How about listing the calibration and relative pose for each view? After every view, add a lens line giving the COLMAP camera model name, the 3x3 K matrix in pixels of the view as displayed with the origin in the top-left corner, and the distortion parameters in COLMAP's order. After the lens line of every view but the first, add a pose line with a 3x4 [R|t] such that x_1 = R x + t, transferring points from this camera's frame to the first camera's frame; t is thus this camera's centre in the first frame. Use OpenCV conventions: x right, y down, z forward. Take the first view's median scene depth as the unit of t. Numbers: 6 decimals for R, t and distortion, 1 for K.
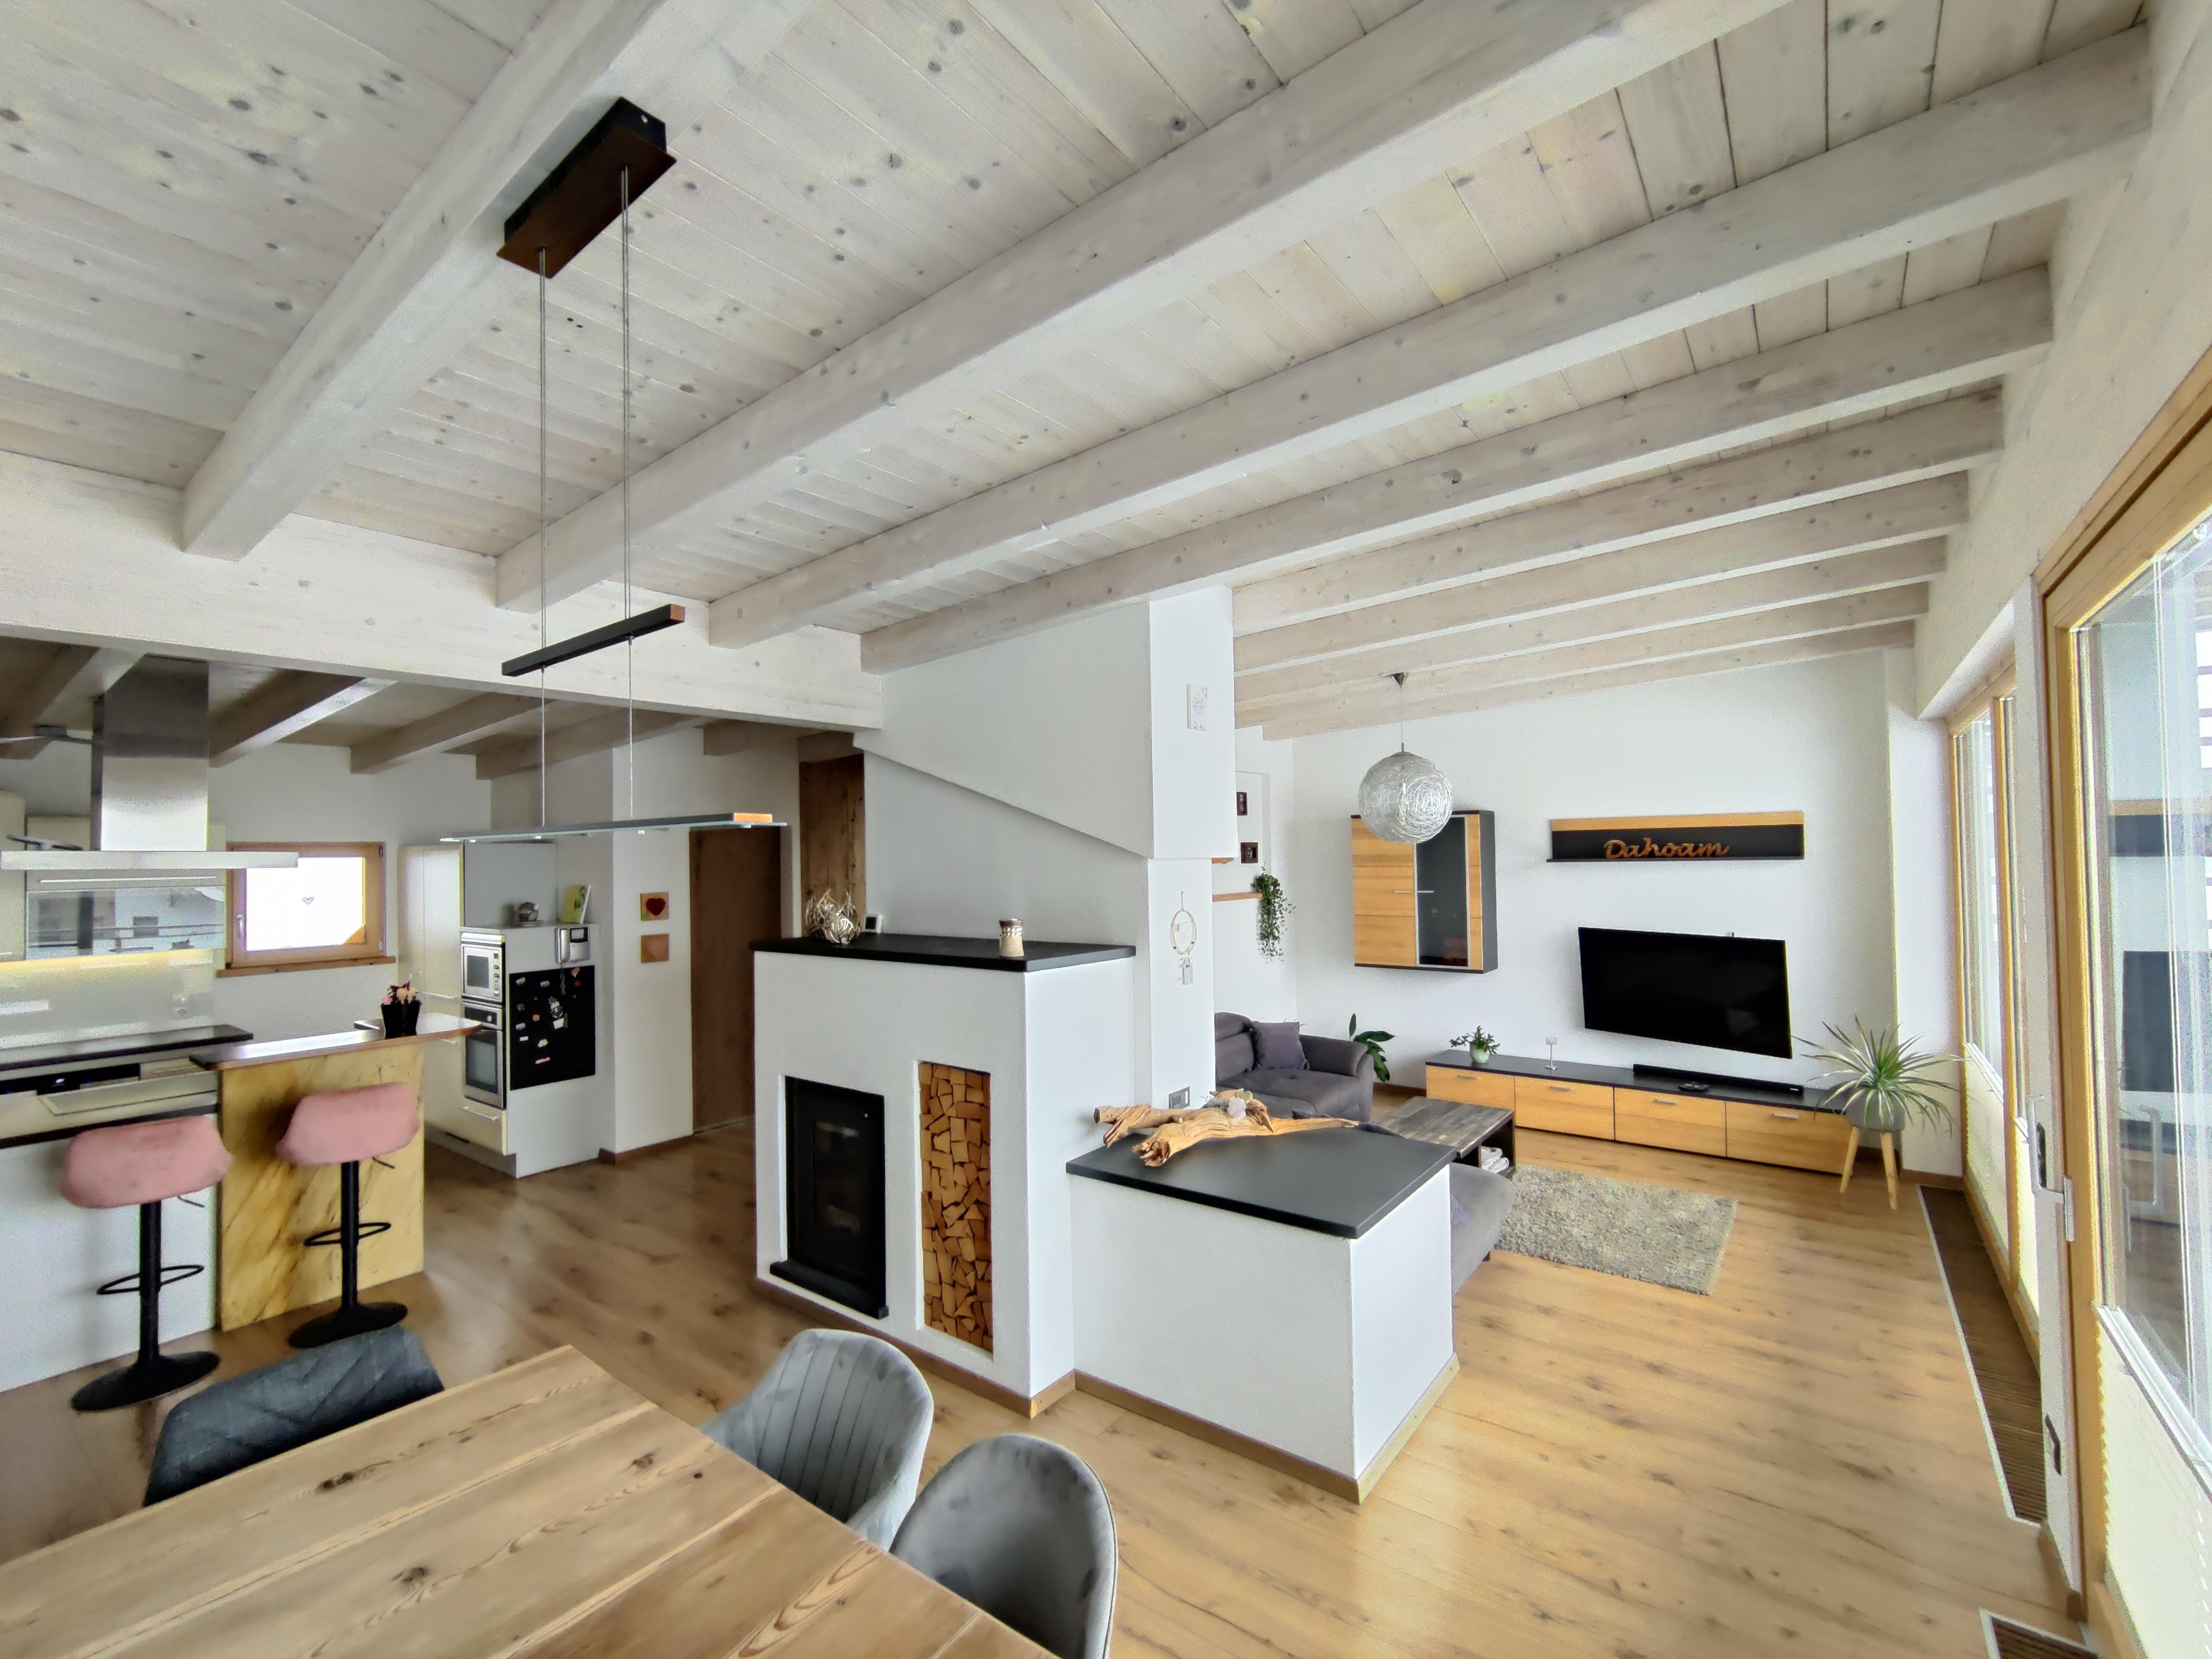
lens RADIAL K [[953.0, 0, 1112.2], [0, 953.0, 836.3], [0, 0, 1]] dist [-0.009668, 0.005092]
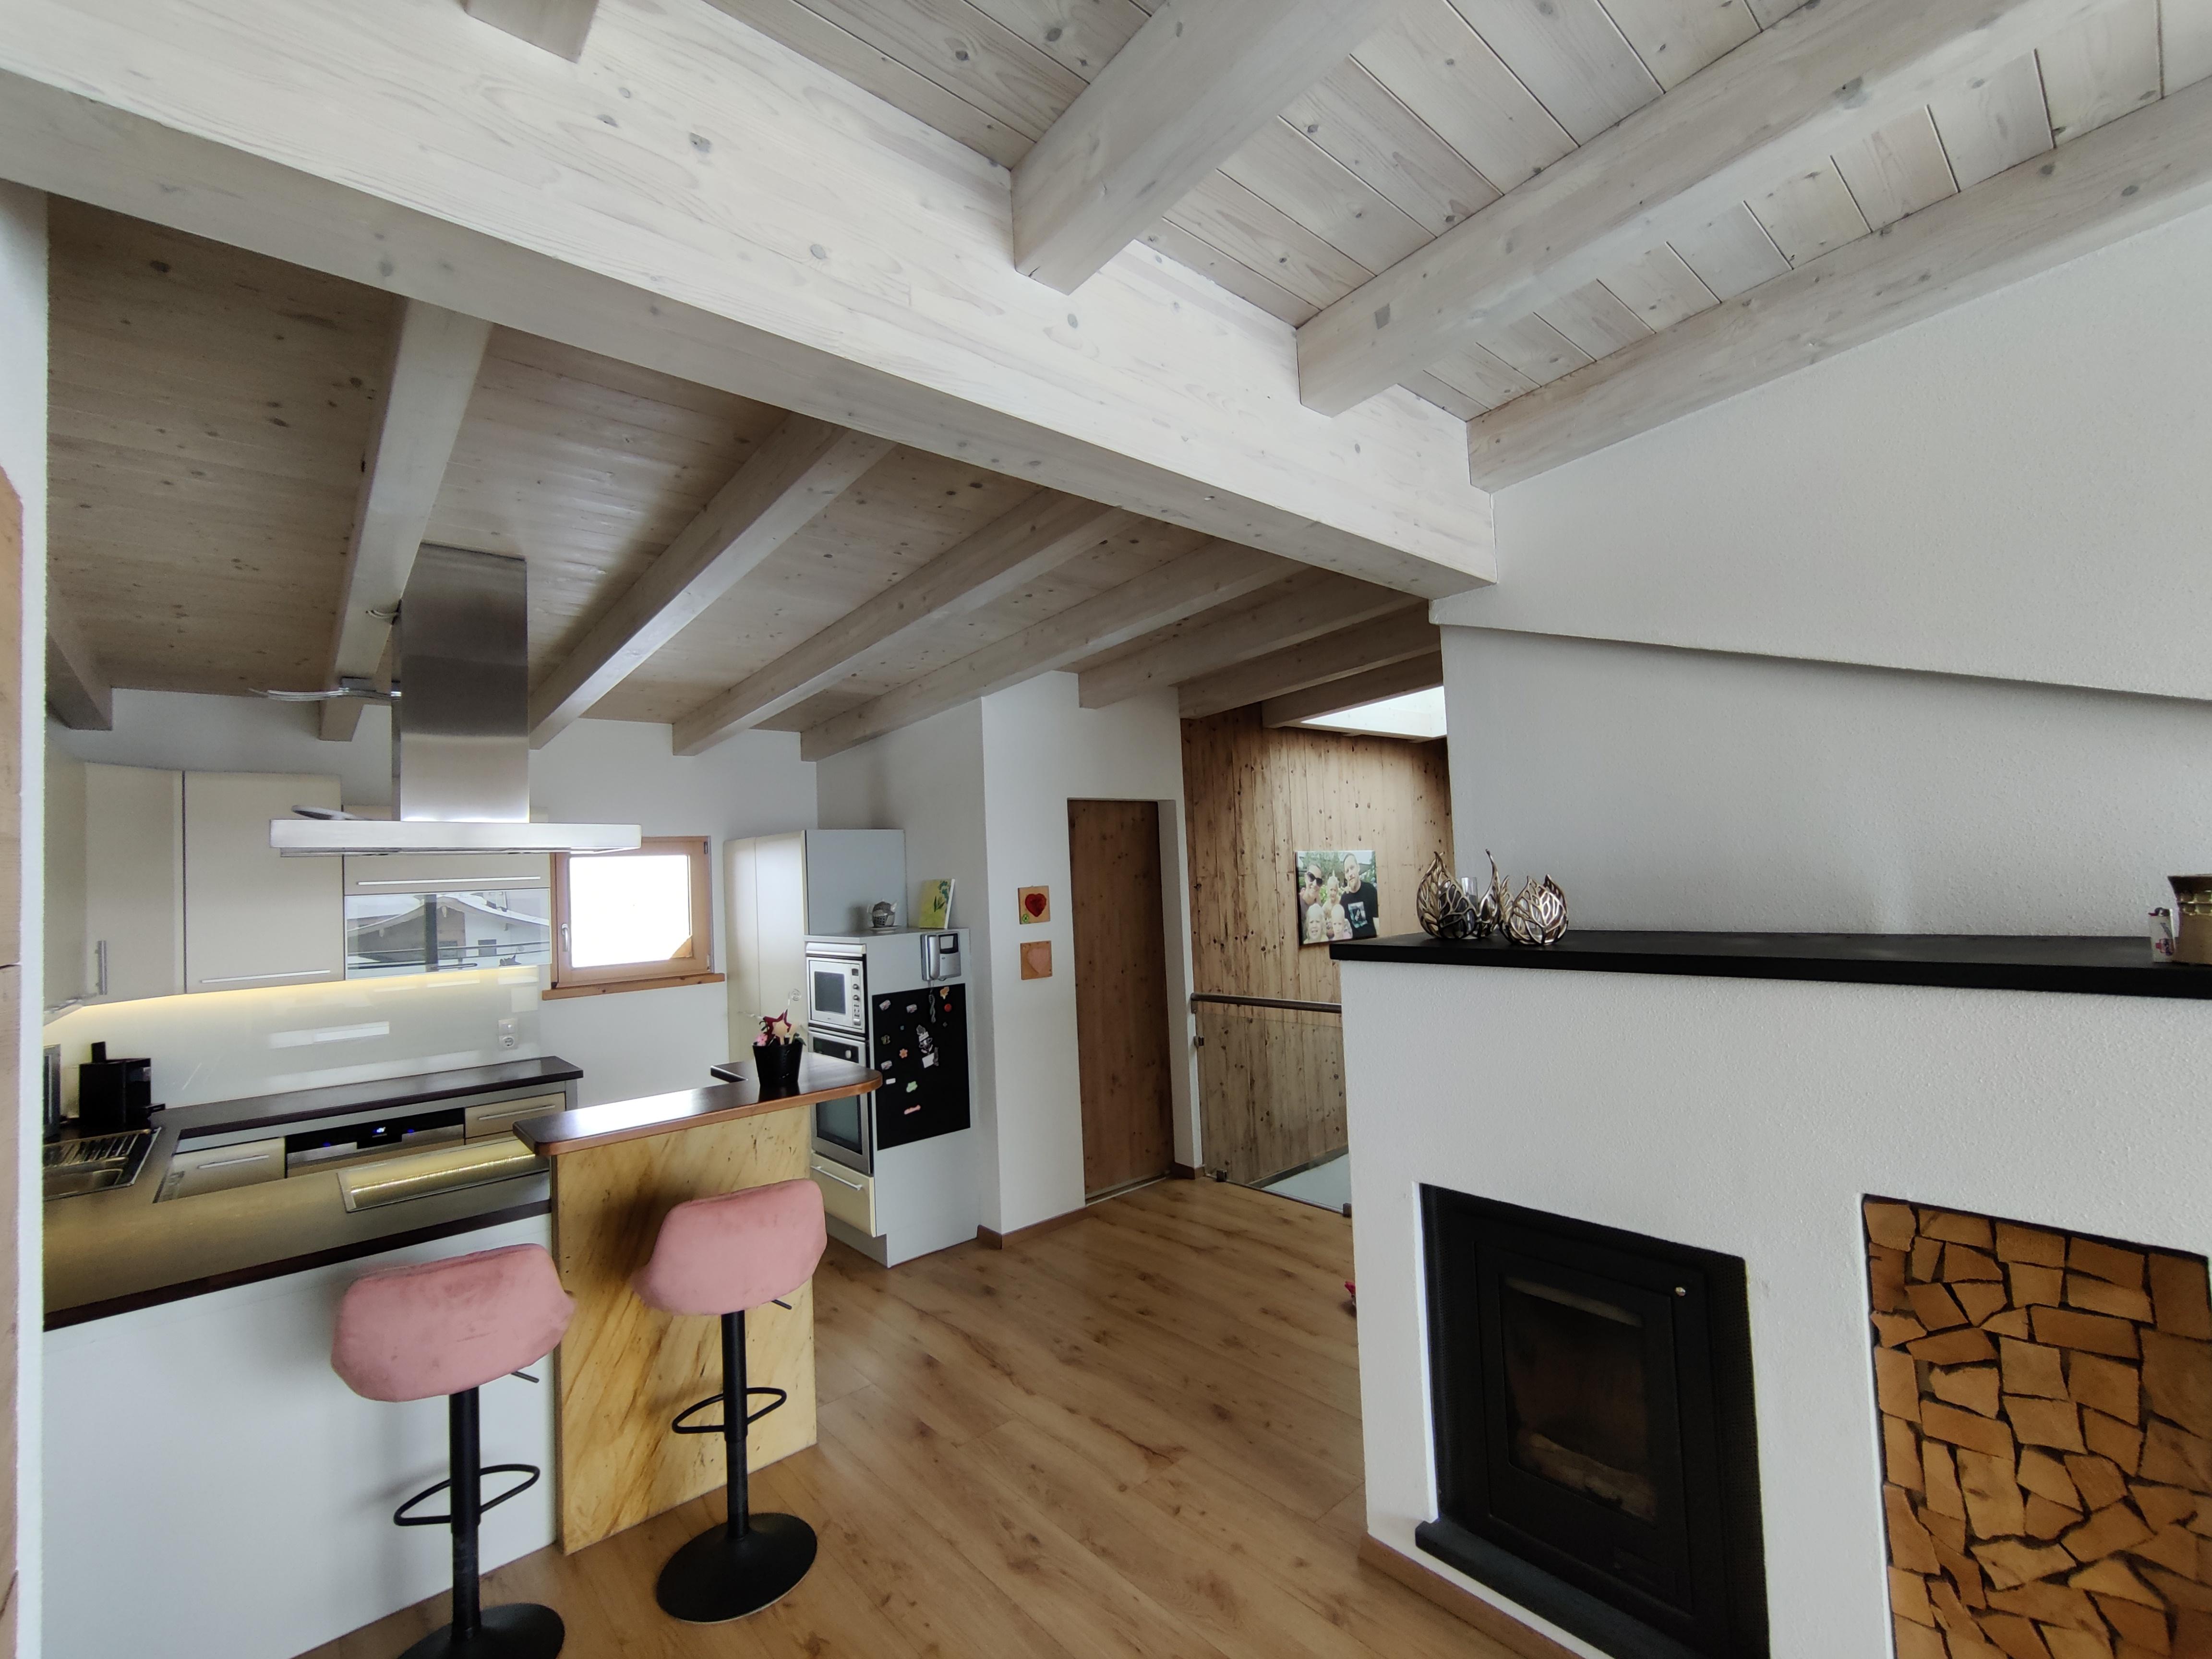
lens RADIAL K [[953.0, 0, 1112.2], [0, 953.0, 836.3], [0, 0, 1]] dist [-0.009668, 0.005092]
pose [[0.977374, -0.035093, -0.208589, -0.289774], [0.032290, 0.999337, -0.016829, 0.037727], [0.209041, 0.009713, 0.977859, 0.302439]]
